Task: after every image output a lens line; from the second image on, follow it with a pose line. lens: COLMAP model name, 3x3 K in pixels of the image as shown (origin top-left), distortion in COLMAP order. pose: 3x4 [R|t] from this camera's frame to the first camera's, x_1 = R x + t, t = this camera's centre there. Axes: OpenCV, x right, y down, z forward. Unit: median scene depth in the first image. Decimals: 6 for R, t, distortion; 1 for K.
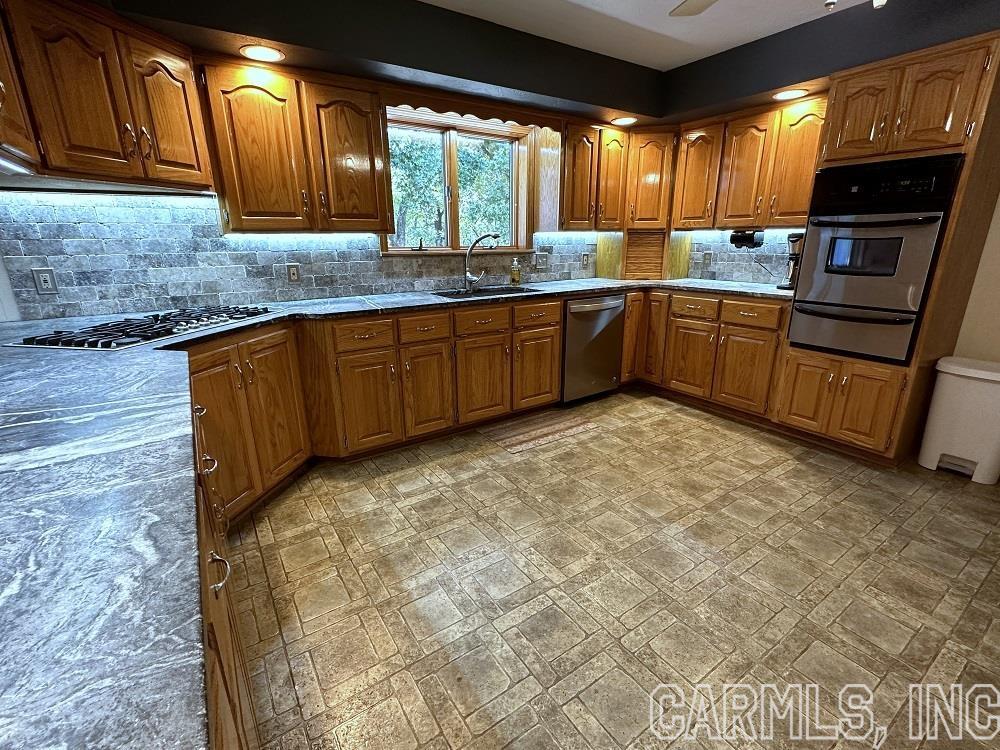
lens RADIAL K [[455.1, 0, 500.0], [0, 455.1, 375.0], [0, 0, 1]] dist [-0.002090, -0.000385]
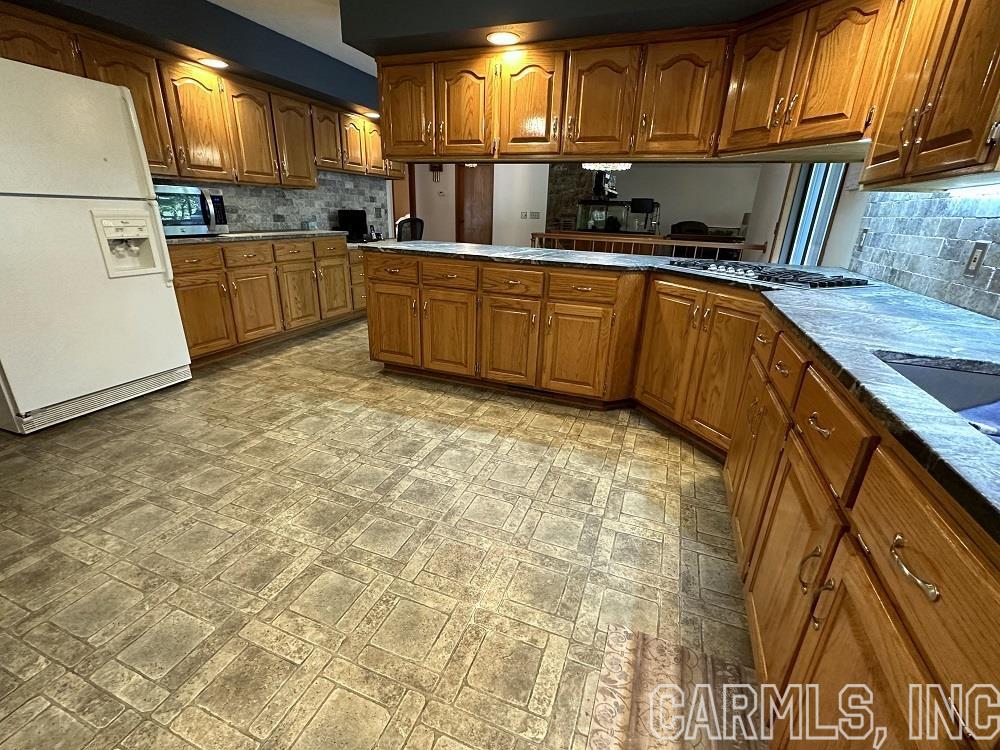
lens RADIAL K [[444.4, 0, 500.0], [0, 444.4, 375.0], [0, 0, 1]] dist [-0.000663, 0.000088]
pose [[-0.817488, 0.182144, -0.546385, 0.346235], [-0.190478, 0.809789, 0.554942, -0.295952], [0.543536, 0.557733, -0.627298, 1.095798]]
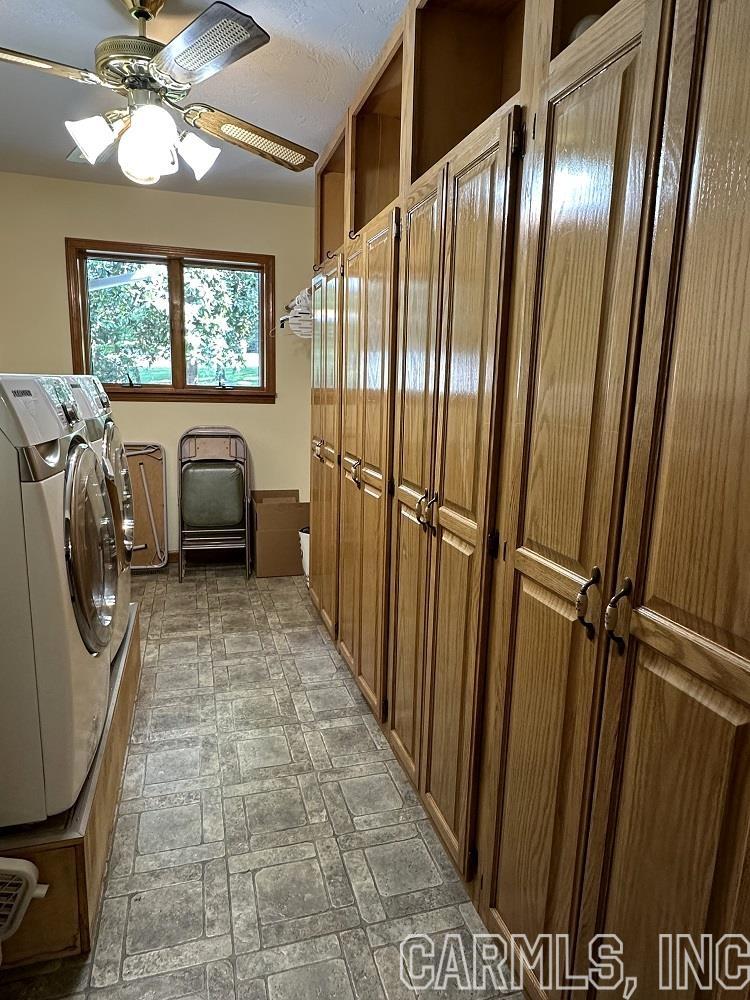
lens RADIAL K [[611.2, 0, 375.0], [0, 611.2, 500.0], [0, 0, 1]] dist [-0.003260, -0.000717]
pose [[-0.955464, -0.071776, 0.286247, -0.417396], [0.067763, 0.890693, 0.449526, -0.310741], [-0.287224, 0.448903, -0.846161, 1.044333]]
